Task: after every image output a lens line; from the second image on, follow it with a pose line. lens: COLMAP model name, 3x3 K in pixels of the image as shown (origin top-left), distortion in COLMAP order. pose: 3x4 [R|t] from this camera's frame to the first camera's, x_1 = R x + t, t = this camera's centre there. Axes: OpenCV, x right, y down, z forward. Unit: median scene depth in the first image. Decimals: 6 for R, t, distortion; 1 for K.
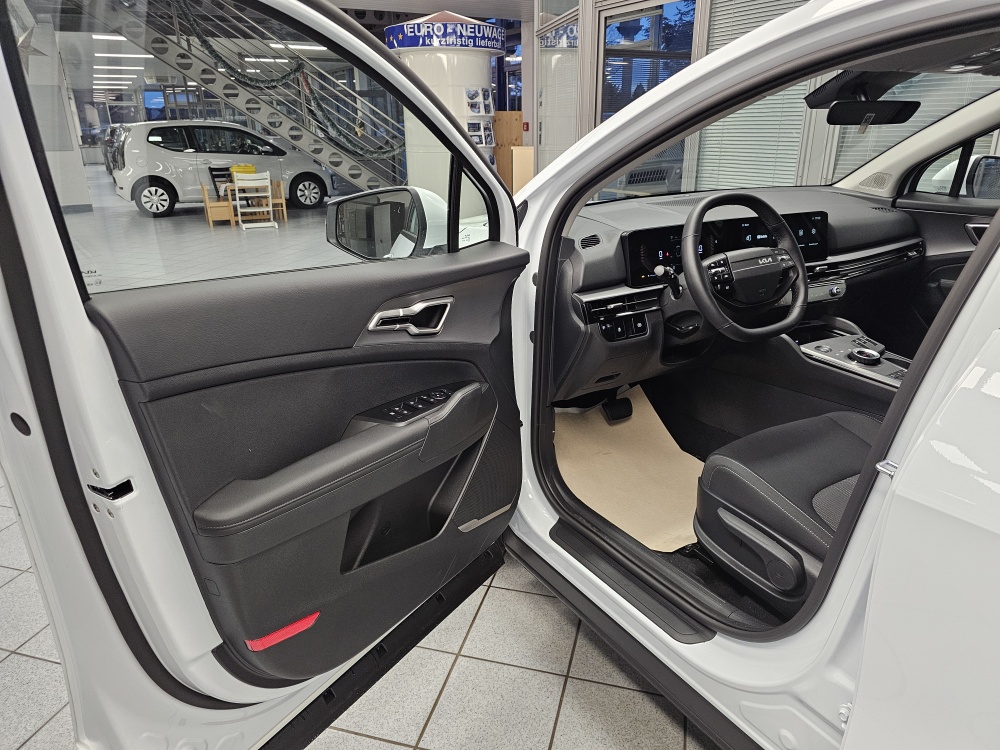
lens RADIAL K [[674.4, 0, 499.6], [0, 674.4, 377.5], [0, 0, 1]] dist [0.028769, -0.035526]
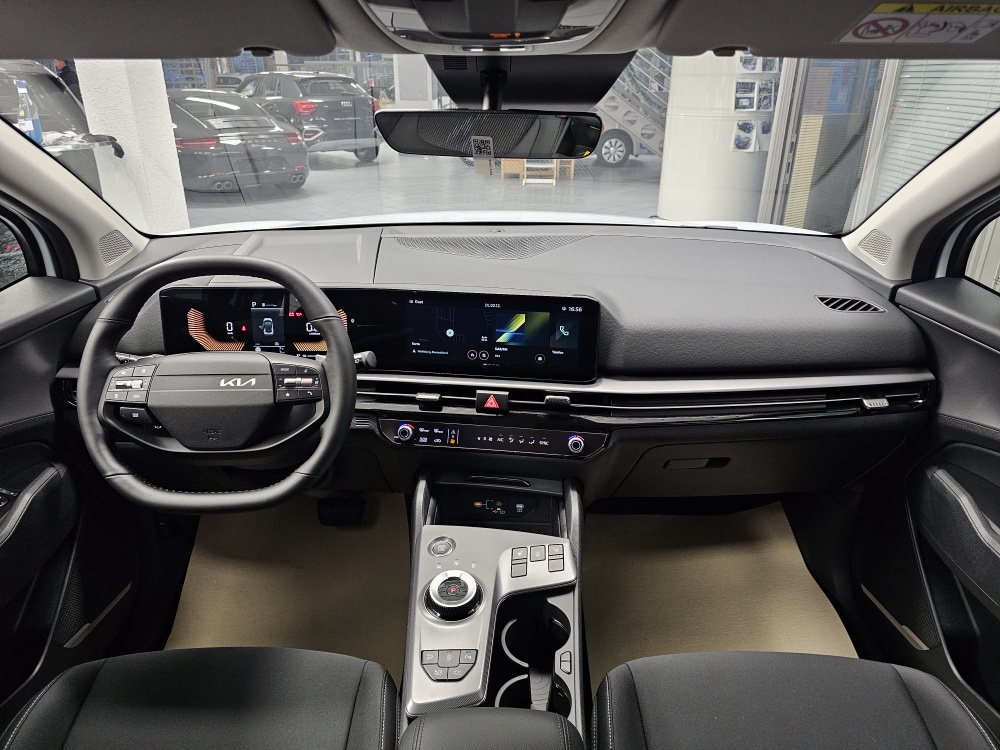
lens RADIAL K [[674.4, 0, 506.4], [0, 674.4, 369.2], [0, 0, 1]] dist [0.028769, -0.035526]
pose [[0.846011, 0.224637, -0.483533, 0.606930], [-0.197920, 0.974426, 0.106404, -0.203978], [0.495069, 0.005682, 0.868835, 0.432844]]
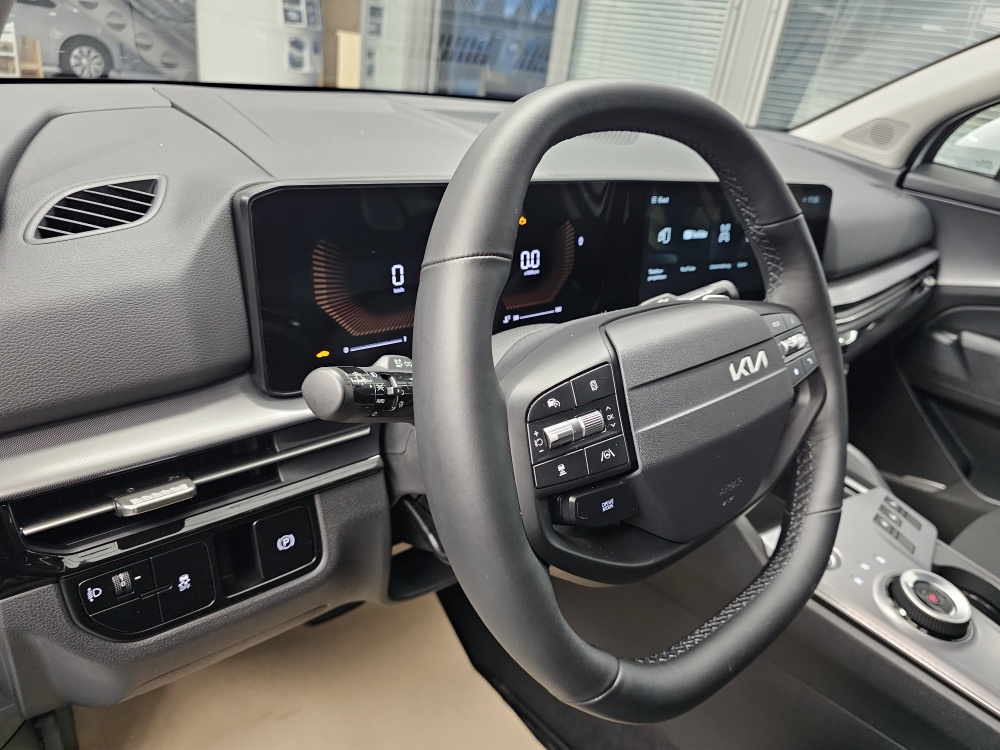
lens RADIAL K [[674.4, 0, 506.6], [0, 674.4, 377.8], [0, 0, 1]] dist [0.028769, -0.035526]
pose [[0.974391, 0.055486, 0.217908, 0.171345], [-0.077754, 0.992438, 0.094979, -0.130835], [-0.210990, -0.109490, 0.971337, 0.537772]]
